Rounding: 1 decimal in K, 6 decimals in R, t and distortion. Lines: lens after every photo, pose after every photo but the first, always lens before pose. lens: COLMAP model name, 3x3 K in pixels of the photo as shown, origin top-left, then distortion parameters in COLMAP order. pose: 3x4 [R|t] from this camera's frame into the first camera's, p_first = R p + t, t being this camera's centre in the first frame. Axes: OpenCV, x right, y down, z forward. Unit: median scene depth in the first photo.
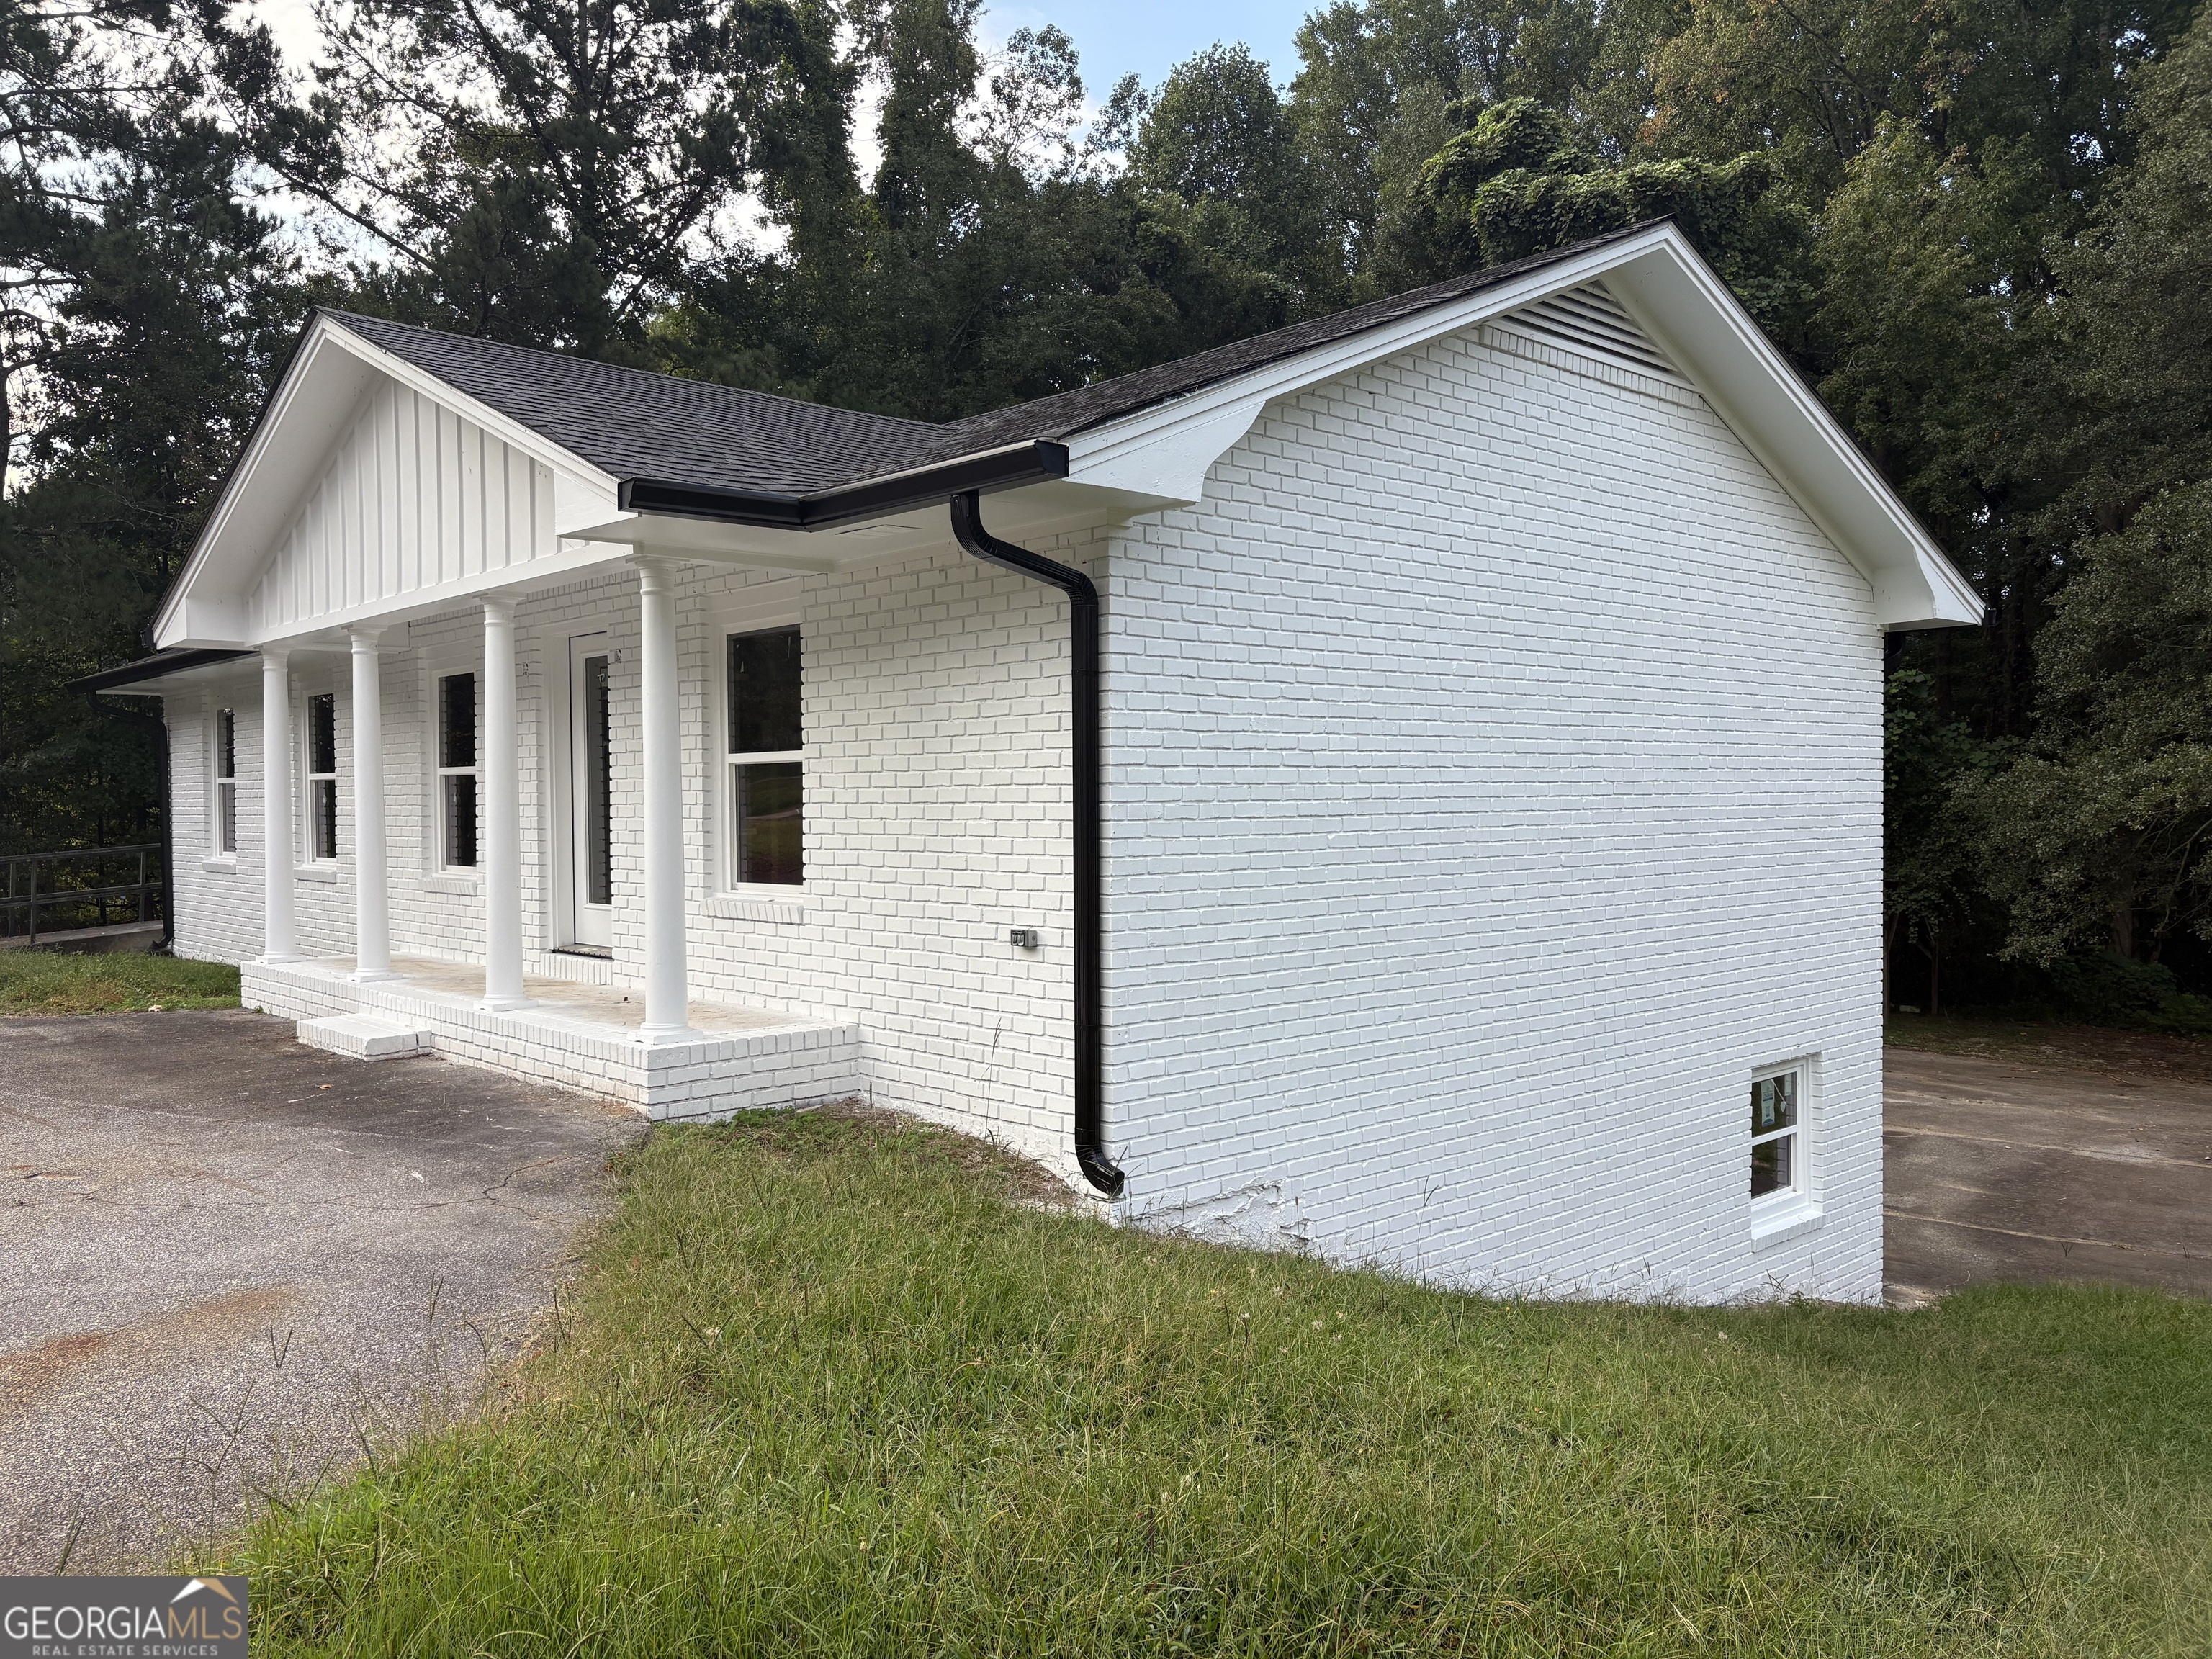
lens RADIAL K [[1668.0, 0, 1106.0], [0, 1668.0, 829.5], [0, 0, 1]] dist [0.051500, -0.056226]
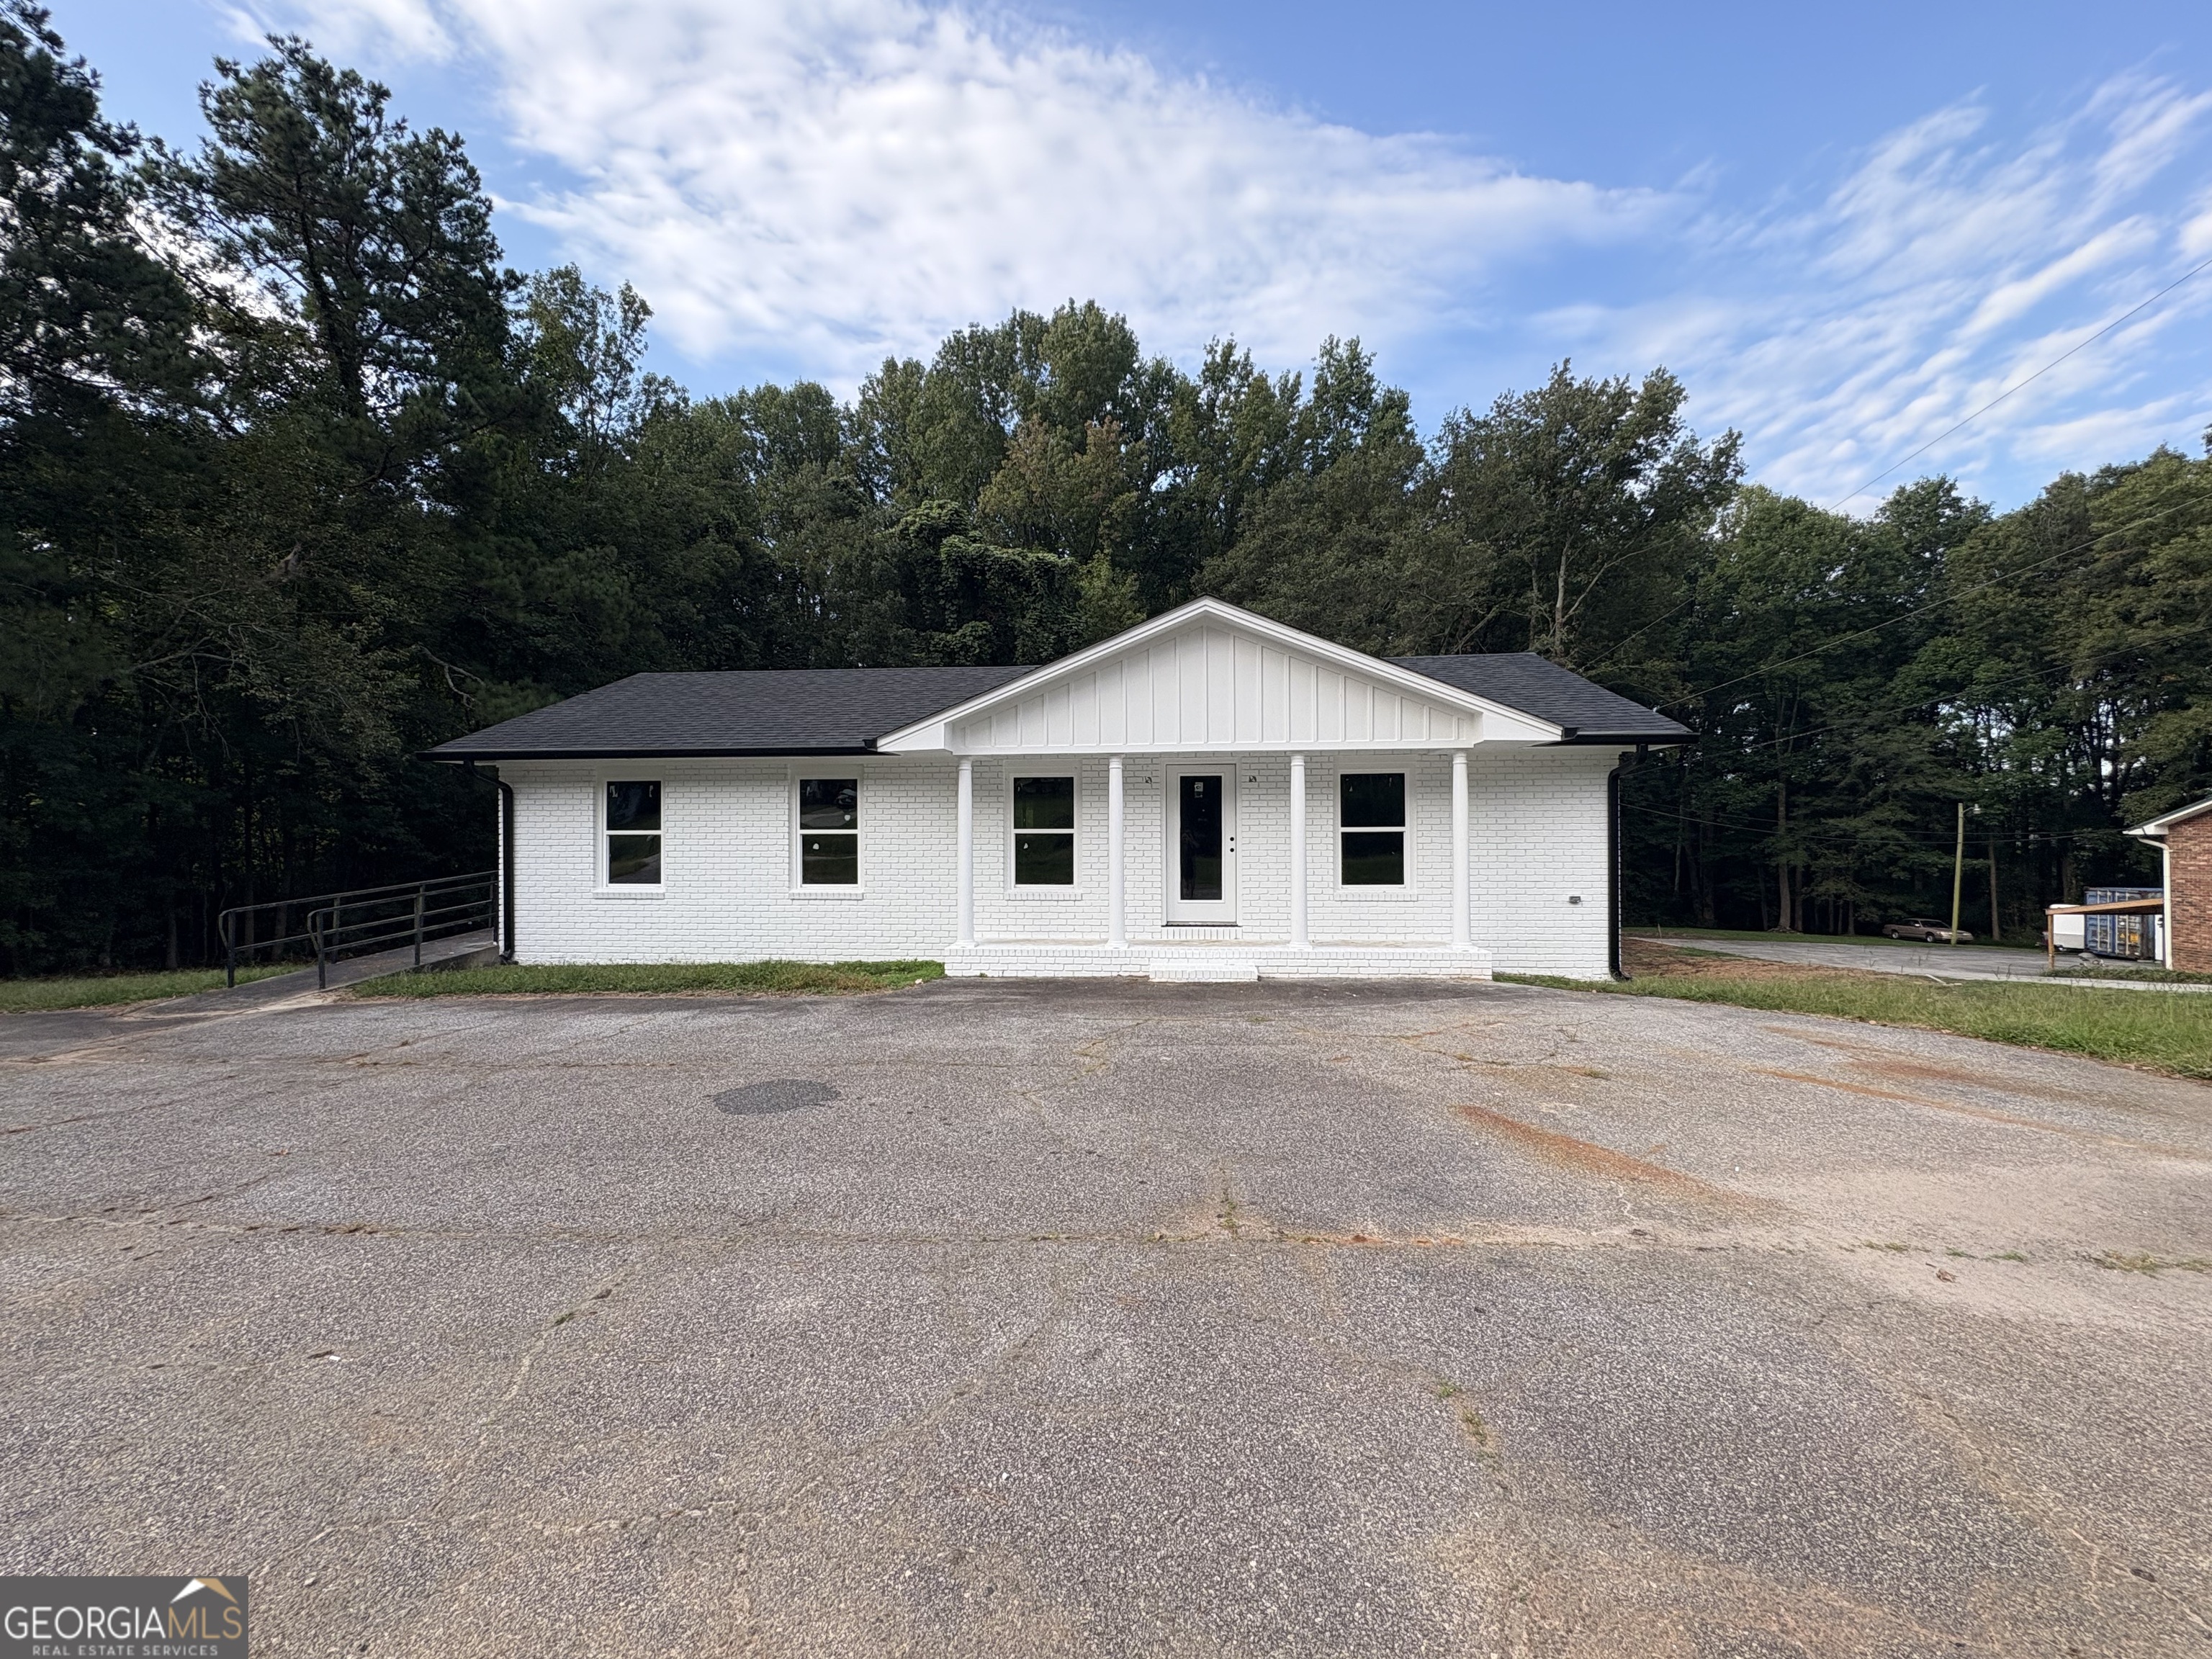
lens RADIAL K [[876.2, 0, 1106.0], [0, 876.2, 829.5], [0, 0, 1]] dist [-0.000669, -0.000265]
pose [[0.749240, 0.013399, 0.662163, -0.360743], [0.006490, 0.999599, -0.027570, -0.003727], [-0.662267, 0.024954, 0.748853, 0.097100]]
